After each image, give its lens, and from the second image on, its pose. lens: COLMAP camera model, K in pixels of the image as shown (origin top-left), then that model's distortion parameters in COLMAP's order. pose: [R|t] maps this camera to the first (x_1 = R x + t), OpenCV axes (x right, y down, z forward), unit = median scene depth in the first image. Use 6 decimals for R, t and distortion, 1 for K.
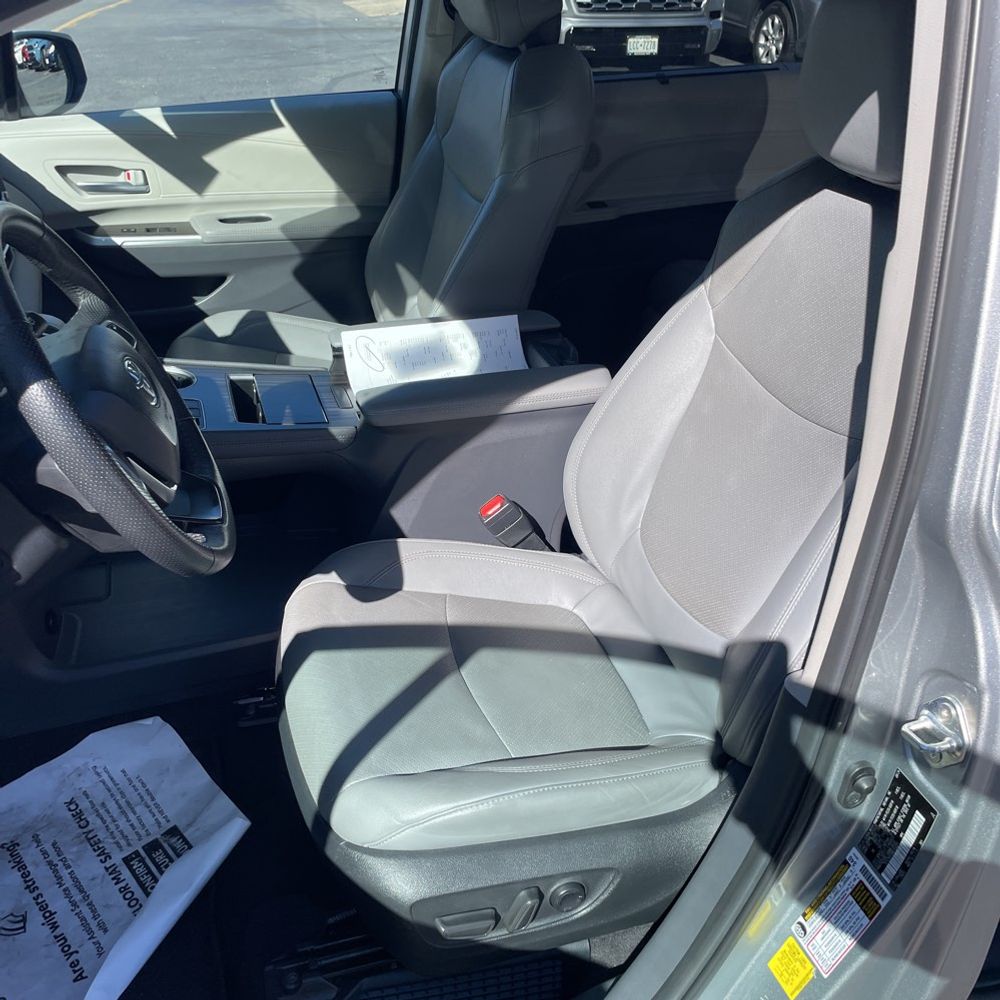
lens RADIAL K [[992.8, 0, 501.8], [0, 992.8, 483.9], [0, 0, 1]] dist [0.113481, -0.130745]
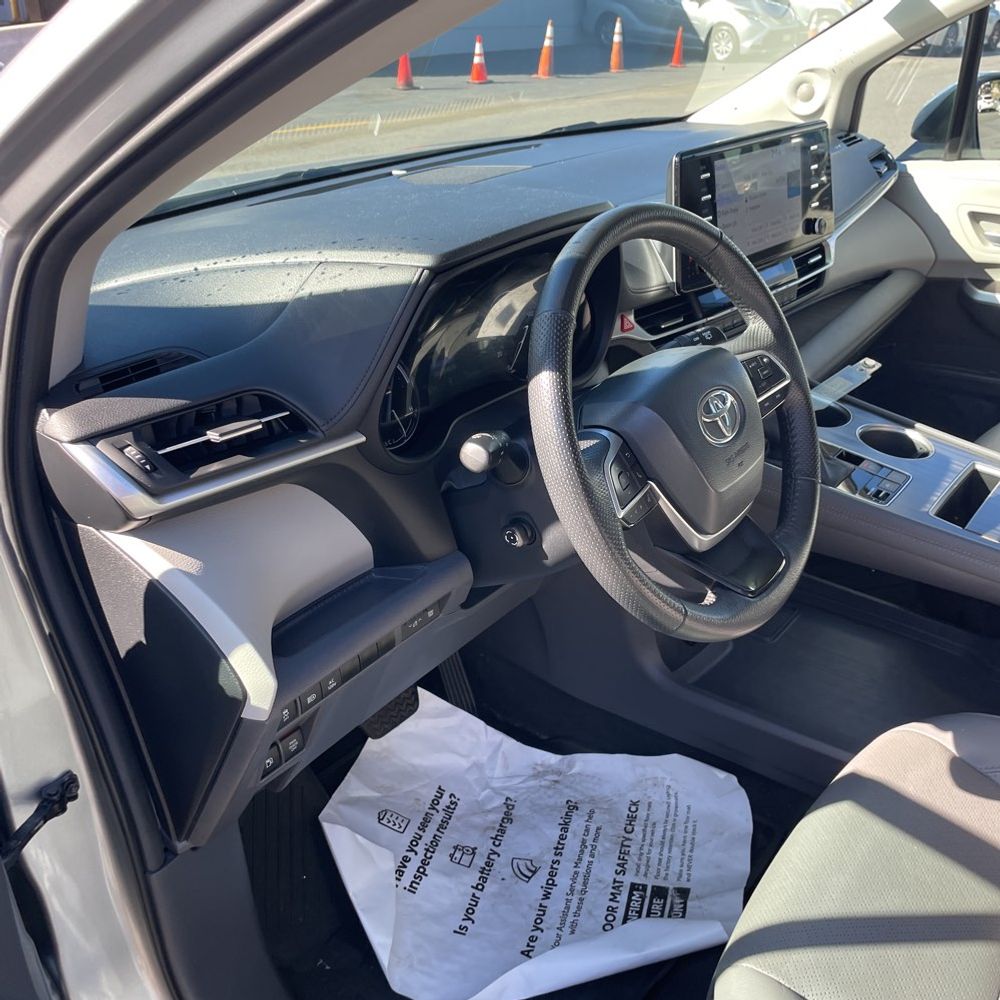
lens RADIAL K [[1007.1, 0, 510.9], [0, 1007.1, 486.7], [0, 0, 1]] dist [0.098873, -0.134432]
pose [[0.577924, 0.332736, -0.745178, 0.161721], [-0.372072, 0.920113, 0.122286, -0.057401], [0.726337, 0.206588, 0.655558, 0.191045]]
